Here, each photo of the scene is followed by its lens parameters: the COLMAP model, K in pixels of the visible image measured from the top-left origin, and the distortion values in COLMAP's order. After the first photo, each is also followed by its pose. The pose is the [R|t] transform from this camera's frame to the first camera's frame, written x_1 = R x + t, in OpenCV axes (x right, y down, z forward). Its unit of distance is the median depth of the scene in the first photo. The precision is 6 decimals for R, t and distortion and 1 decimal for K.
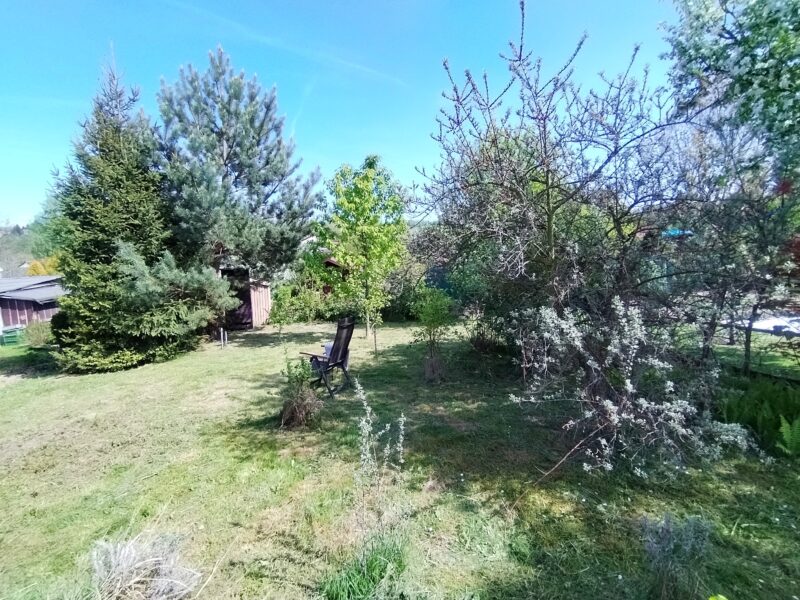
lens RADIAL K [[377.1, 0, 398.2], [0, 377.1, 301.5], [0, 0, 1]] dist [0.000075, -0.000171]
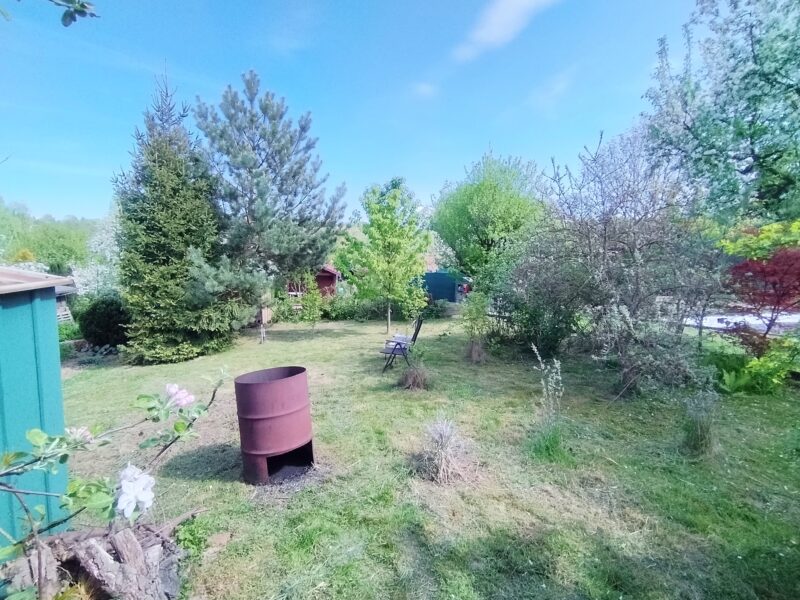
lens RADIAL K [[377.1, 0, 398.2], [0, 377.1, 301.5], [0, 0, 1]] dist [0.000075, -0.000171]
pose [[0.991030, 0.009921, 0.133272, -0.244518], [-0.009391, 0.999945, -0.004608, 0.004711], [-0.133310, 0.003315, 0.991069, -0.180130]]
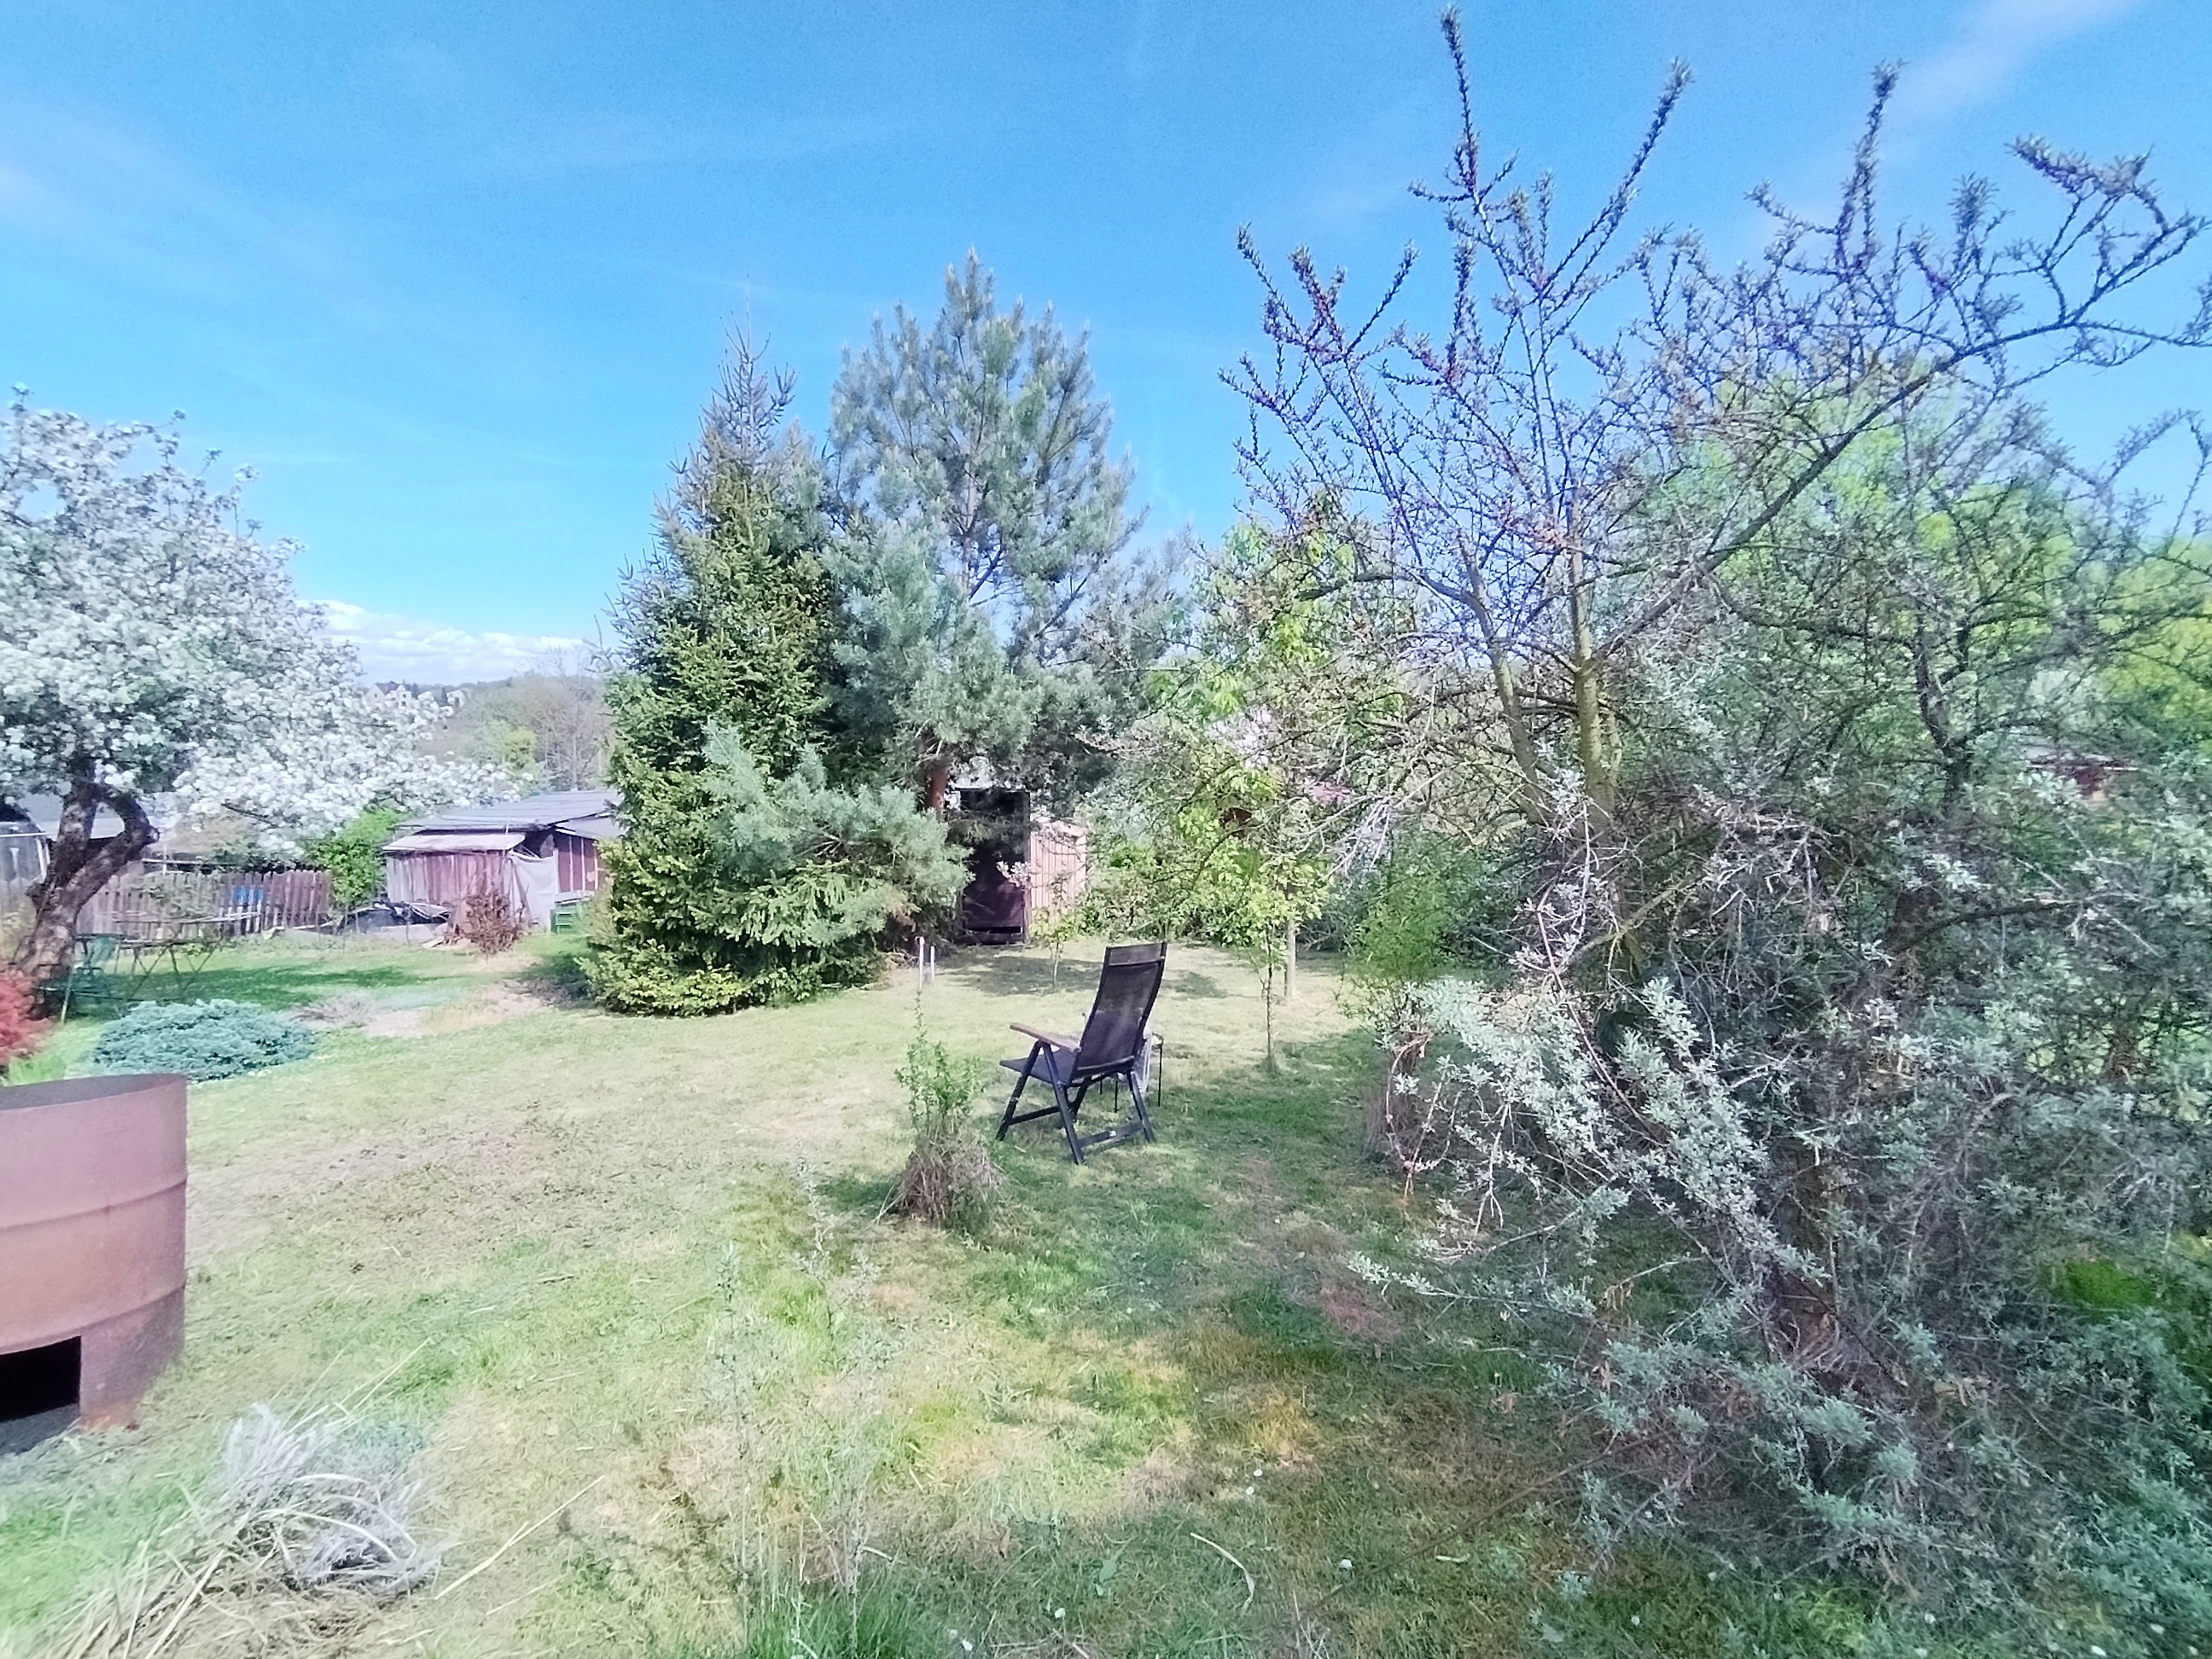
lens RADIAL K [[1046.0, 0, 1099.3], [0, 1046.0, 832.4], [0, 0, 1]] dist [0.001141, 0.001209]
pose [[0.928900, 0.049353, -0.367026, 0.124510], [-0.066733, 0.997163, -0.034810, -0.016816], [0.364267, 0.056828, 0.929559, 0.031138]]
